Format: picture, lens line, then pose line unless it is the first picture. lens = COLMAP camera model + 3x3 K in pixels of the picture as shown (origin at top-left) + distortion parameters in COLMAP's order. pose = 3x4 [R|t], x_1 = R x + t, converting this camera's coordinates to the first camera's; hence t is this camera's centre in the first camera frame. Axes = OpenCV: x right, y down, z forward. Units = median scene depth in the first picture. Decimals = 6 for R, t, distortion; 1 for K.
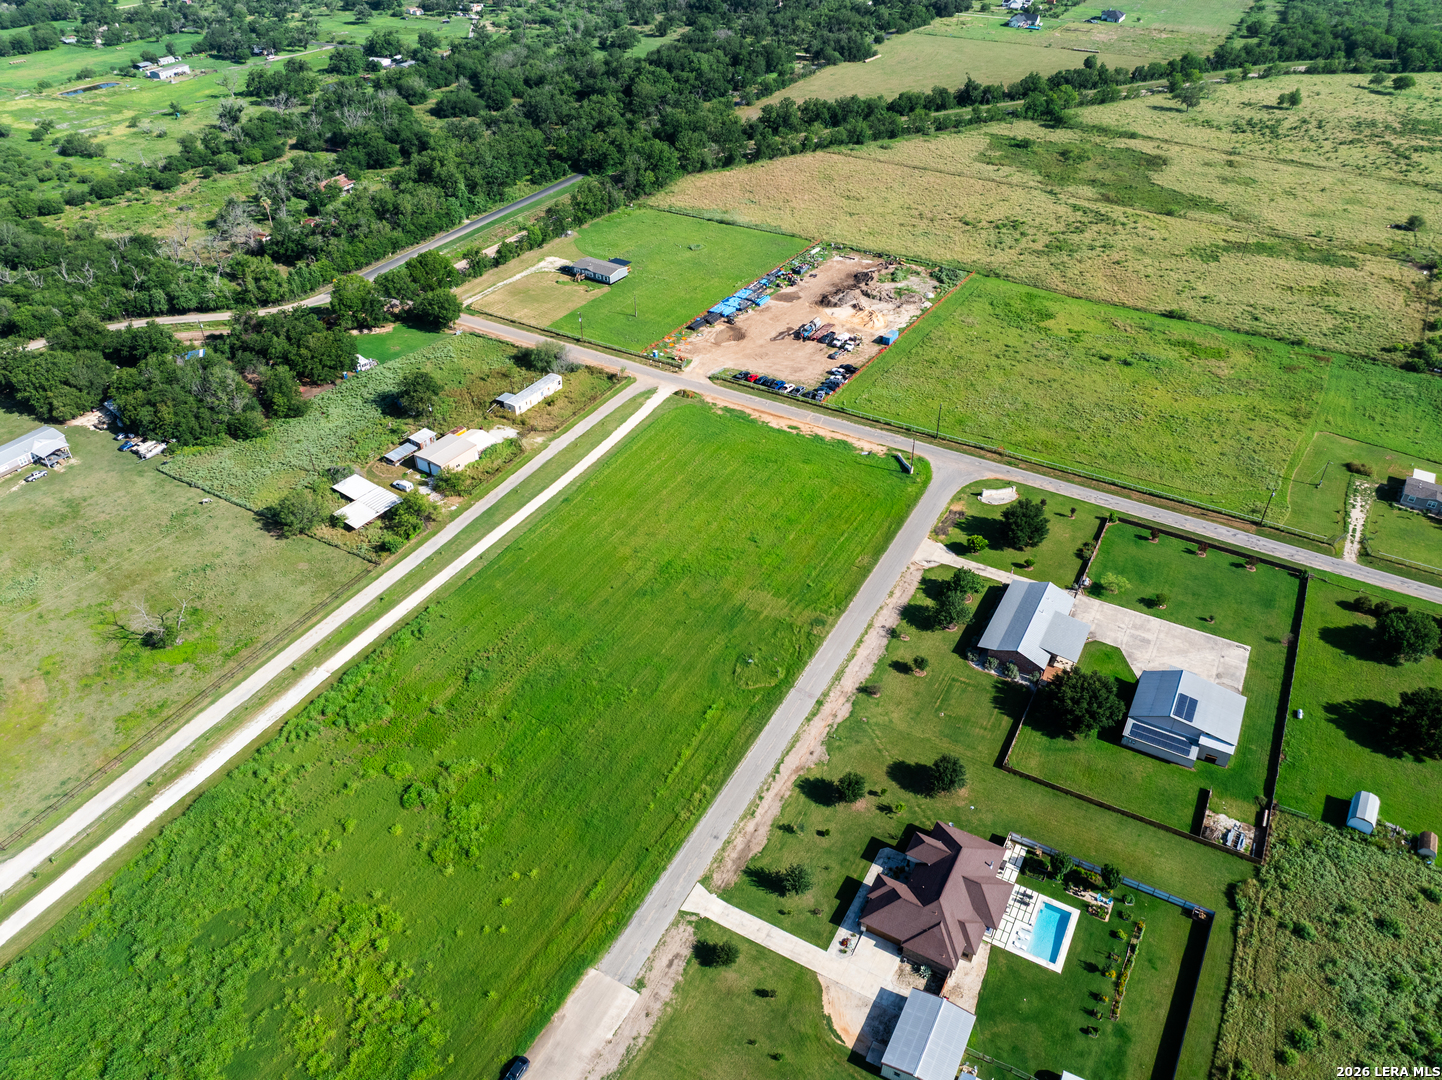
lens RADIAL K [[1017.6, 0, 724.6], [0, 1017.6, 534.9], [0, 0, 1]] dist [-0.034988, -0.006276]
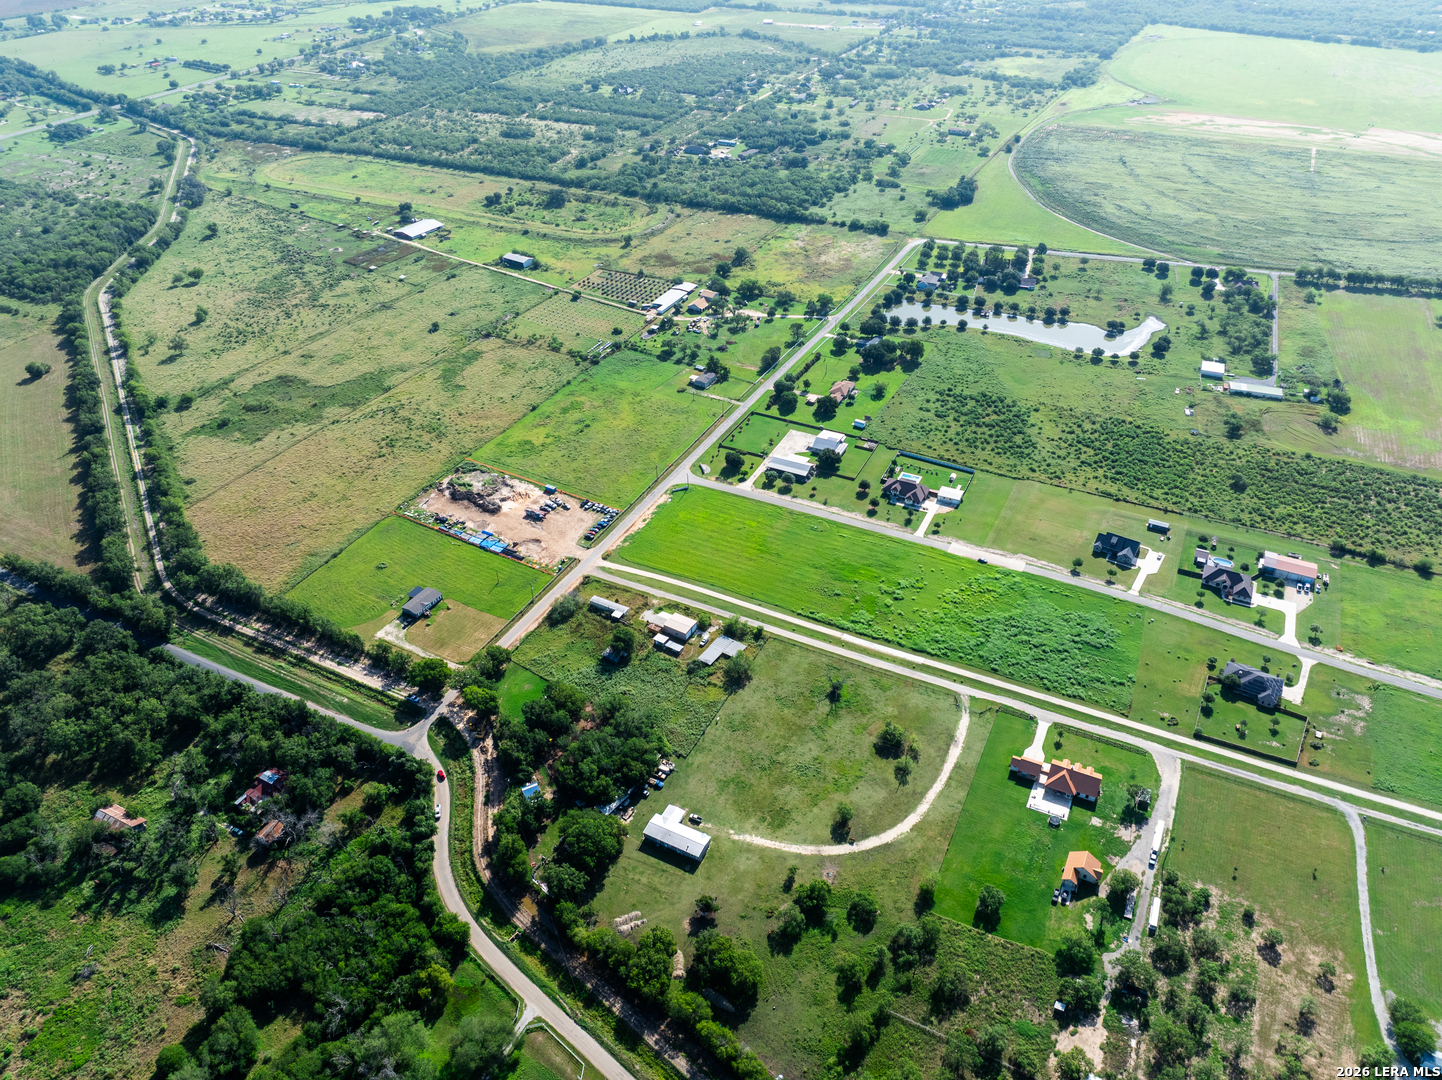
lens RADIAL K [[1017.6, 0, 724.6], [0, 1017.6, 534.9], [0, 0, 1]] dist [-0.034988, -0.006276]
pose [[-0.056978, -0.586836, 0.807699, -1.869569], [0.605567, 0.622886, 0.495279, -1.168553], [-0.793752, 0.517336, 0.319878, 0.305172]]
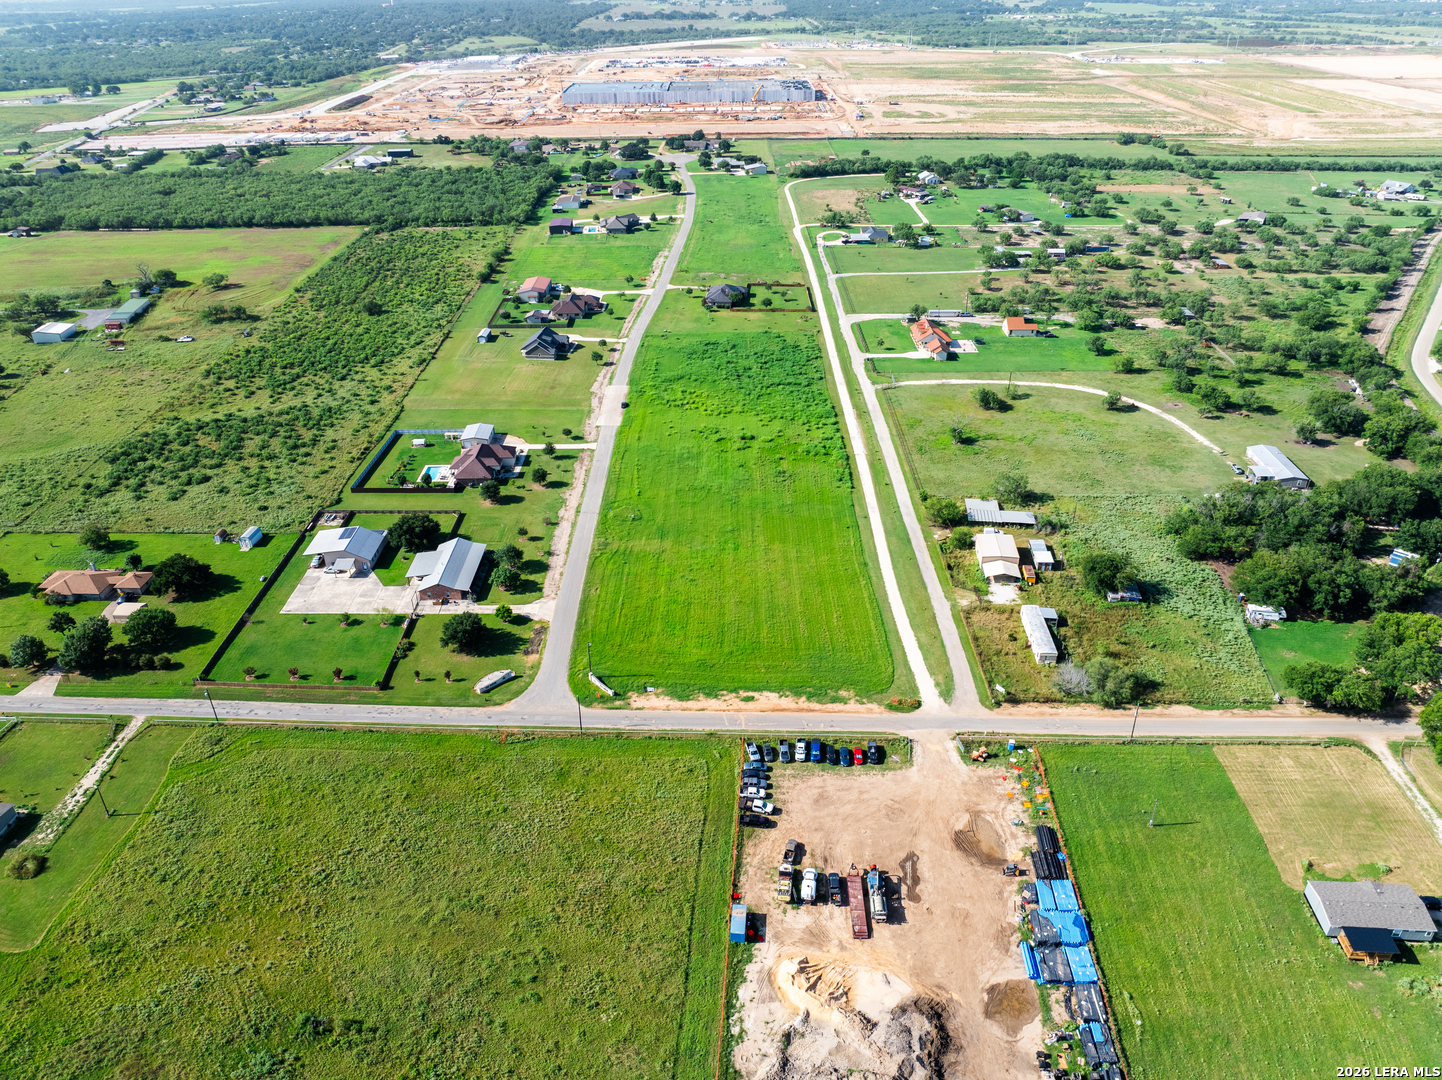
lens RADIAL K [[1017.6, 0, 724.6], [0, 1017.6, 534.9], [0, 0, 1]] dist [-0.034988, -0.006276]
pose [[-0.870893, 0.258925, -0.417736, 0.476650], [-0.280750, 0.435541, 0.855268, -1.044745], [0.403392, 0.862126, -0.306616, 1.353724]]
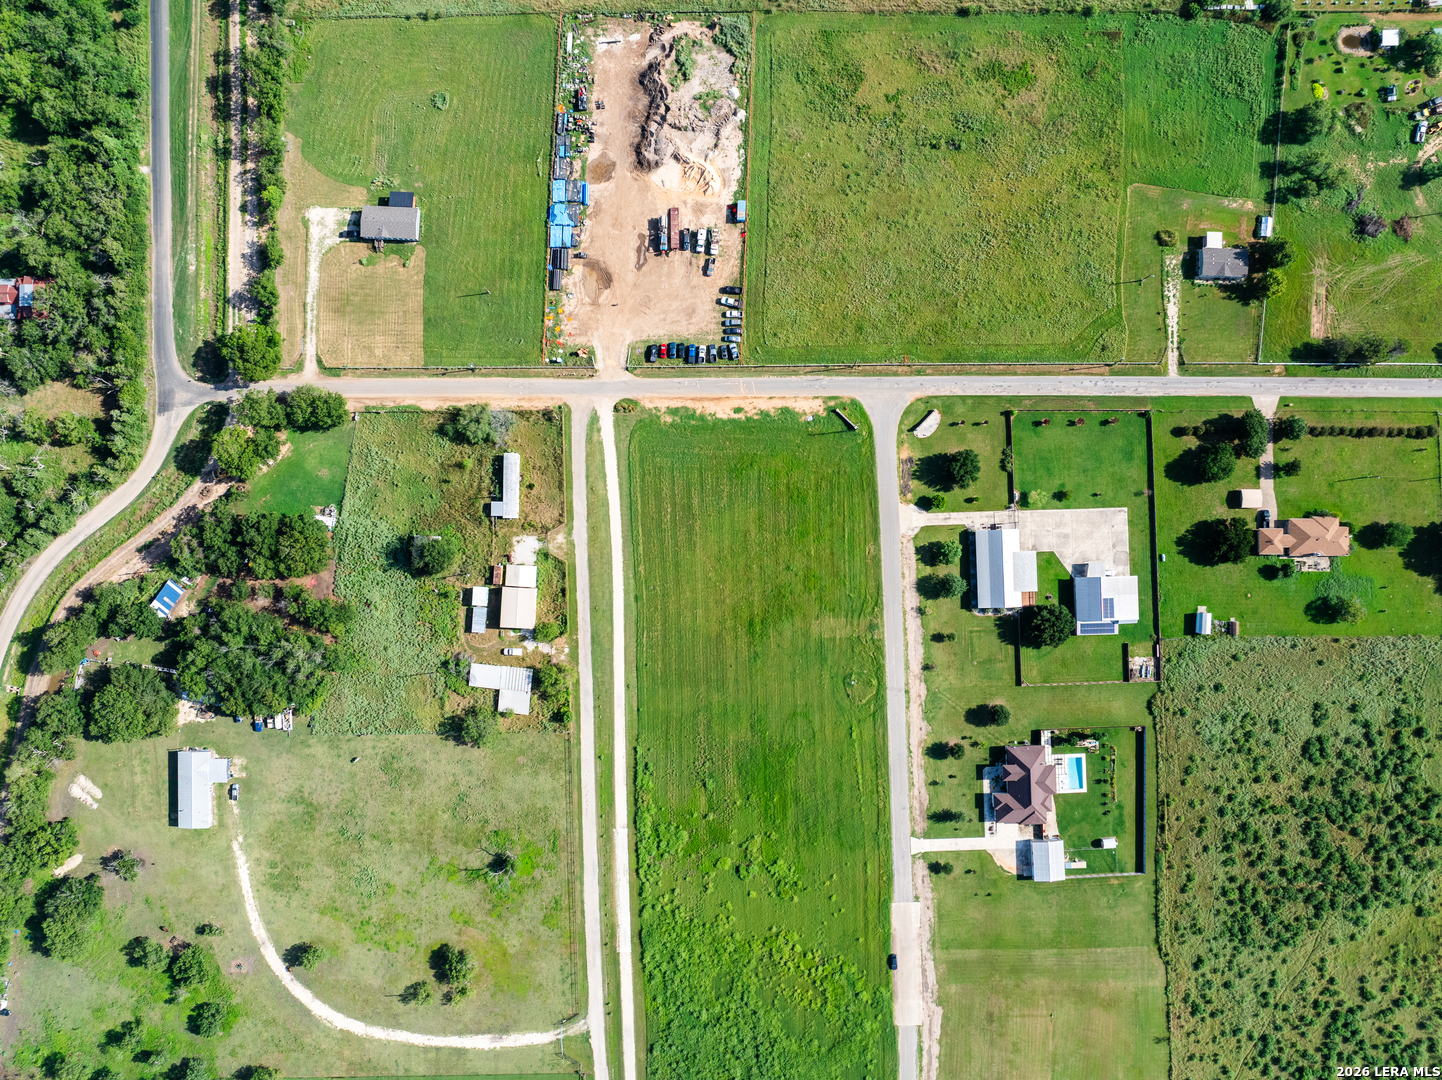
lens RADIAL K [[1017.6, 0, 724.6], [0, 1017.6, 534.9], [0, 0, 1]] dist [-0.034988, -0.006276]
pose [[0.855797, -0.517228, 0.009334, -0.035373], [0.313084, 0.532219, 0.786588, -1.126219], [-0.411814, -0.670237, 0.617407, 0.238757]]
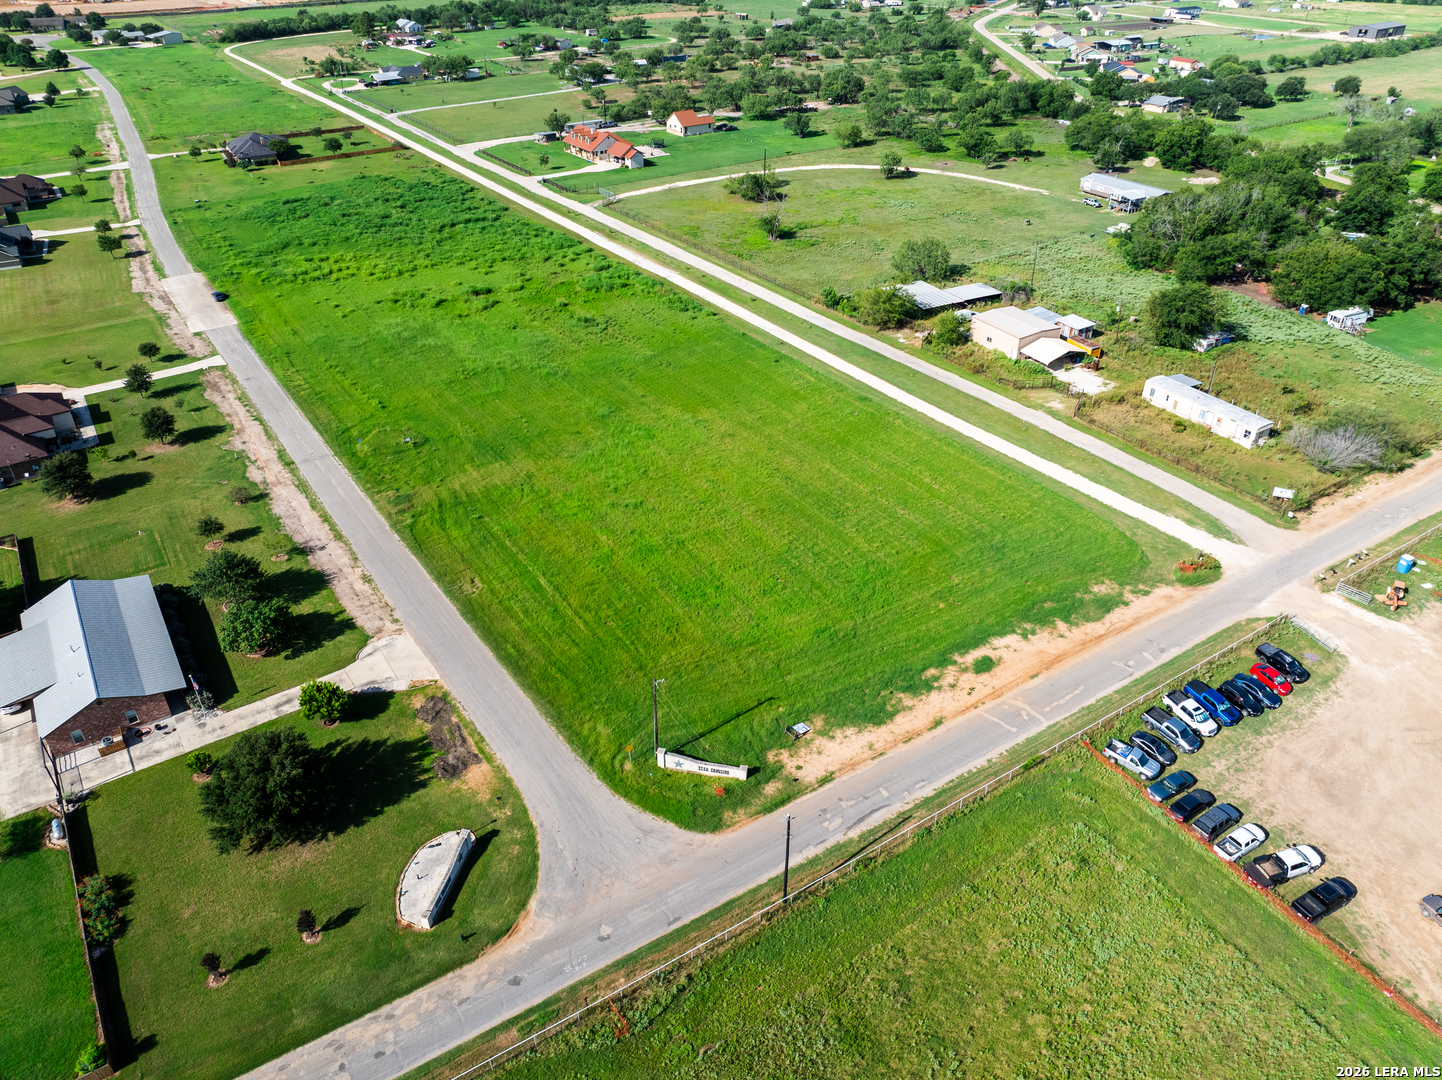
lens RADIAL K [[1033.5, 0, 725.0], [0, 1033.5, 510.8], [0, 0, 1]] dist [-0.044325, 0.002749]
pose [[-0.442213, 0.477243, -0.759399, 0.463787], [-0.528684, 0.545257, 0.650529, -0.413269], [0.724528, 0.689154, 0.011191, 1.053188]]
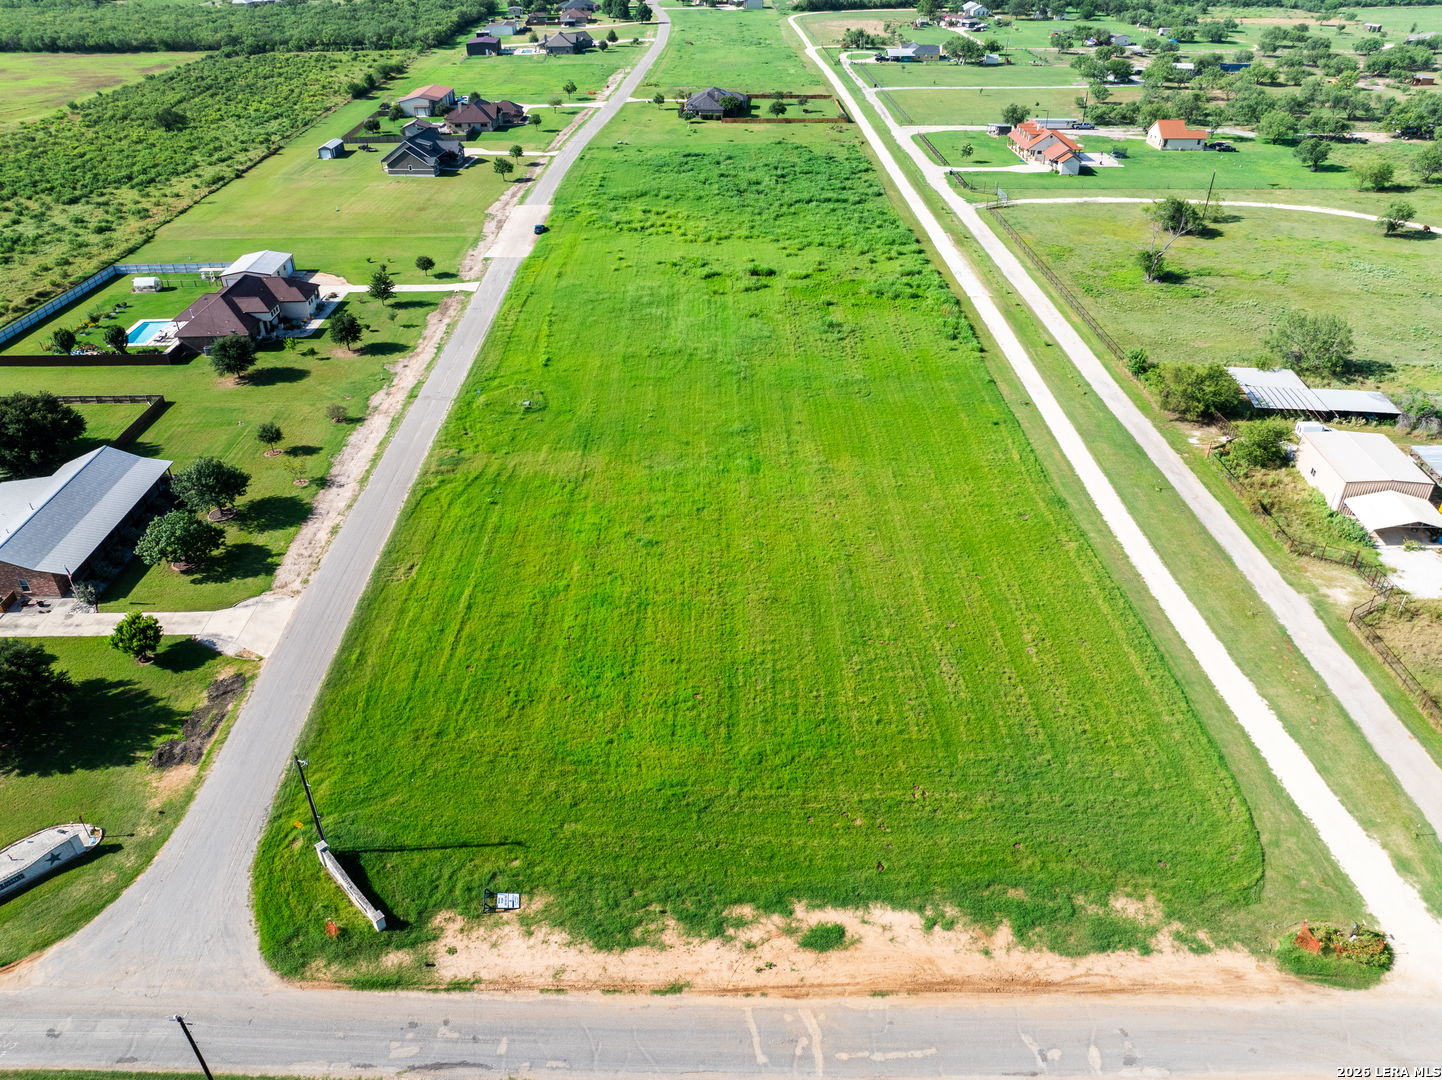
lens RADIAL K [[1033.5, 0, 725.0], [0, 1033.5, 510.8], [0, 0, 1]] dist [-0.044325, 0.002749]
pose [[-0.861892, 0.274228, -0.426545, 0.202172], [-0.293158, 0.416888, 0.860385, -0.434373], [0.413764, 0.866604, -0.278920, 1.157880]]
